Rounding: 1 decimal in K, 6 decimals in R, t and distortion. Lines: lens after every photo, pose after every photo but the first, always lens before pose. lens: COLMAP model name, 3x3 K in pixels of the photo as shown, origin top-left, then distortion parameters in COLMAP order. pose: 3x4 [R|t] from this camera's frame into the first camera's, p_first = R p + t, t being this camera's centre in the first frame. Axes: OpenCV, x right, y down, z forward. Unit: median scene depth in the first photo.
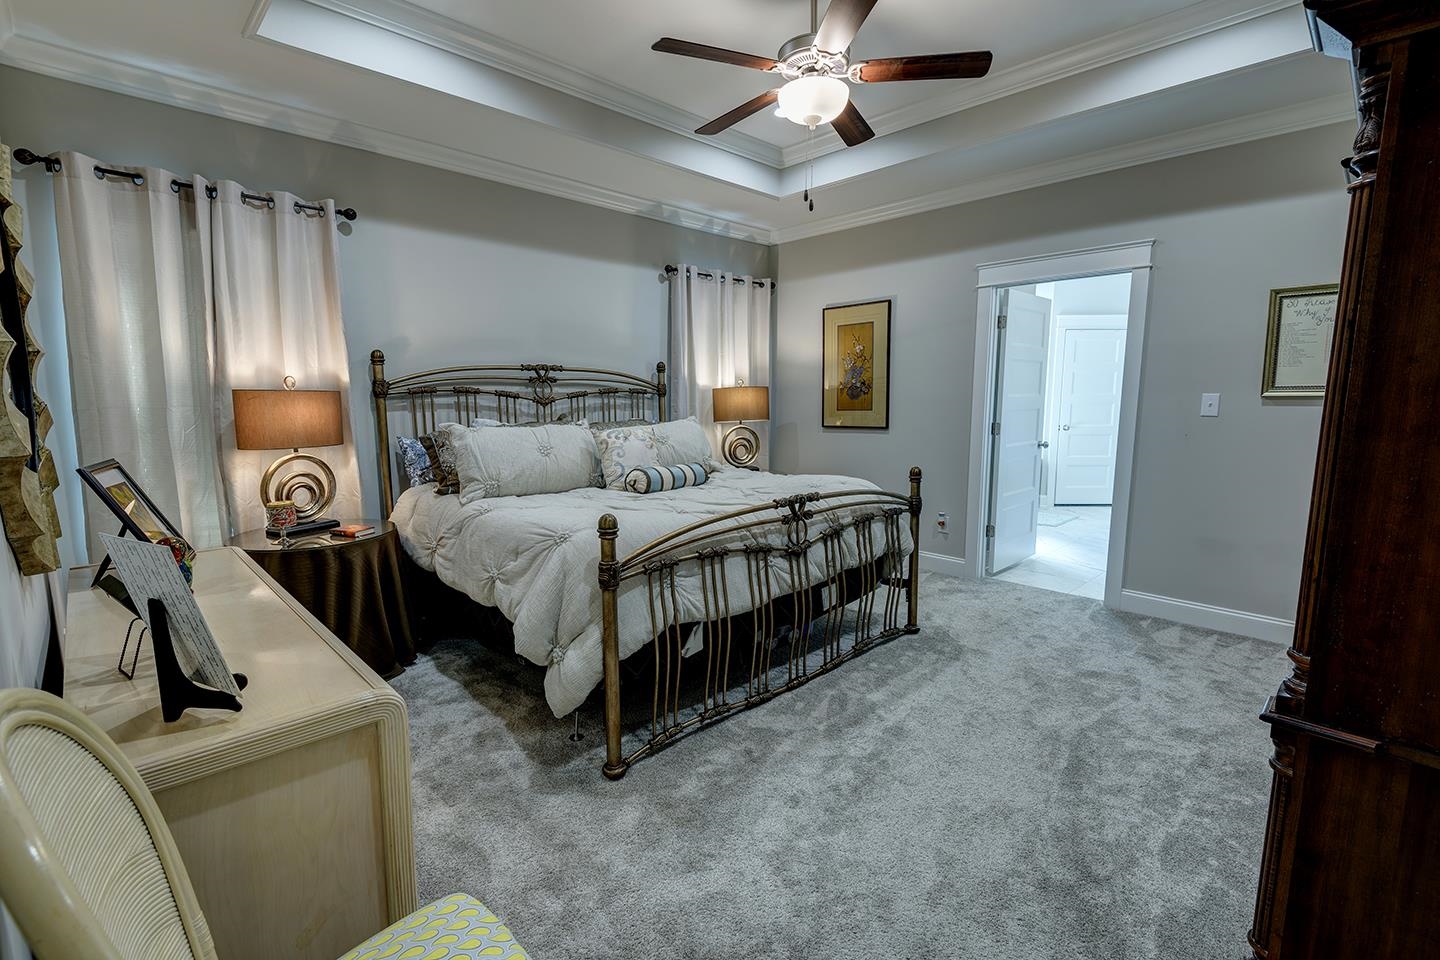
lens RADIAL K [[648.2, 0, 709.4], [0, 648.2, 480.7], [0, 0, 1]] dist [0.016689, -0.012089]
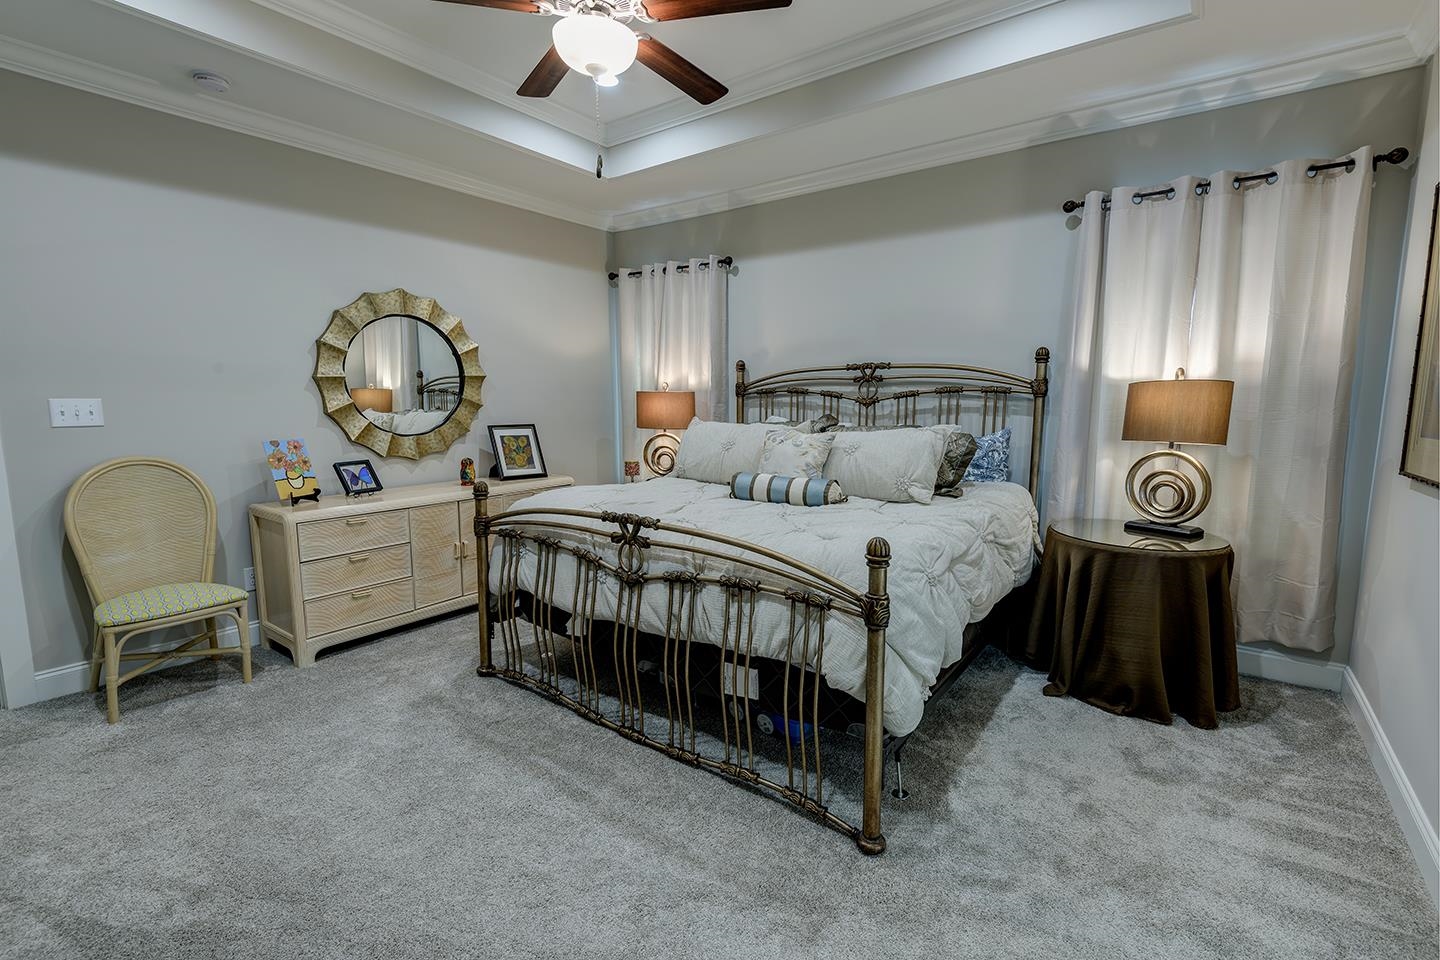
lens RADIAL K [[648.2, 0, 714.9], [0, 648.2, 475.1], [0, 0, 1]] dist [0.016689, -0.012089]
pose [[0.160731, 0.126099, -0.978910, 0.711225], [-0.128903, 0.985992, 0.105846, -0.096807], [0.978545, 0.109172, 0.174734, 0.690578]]
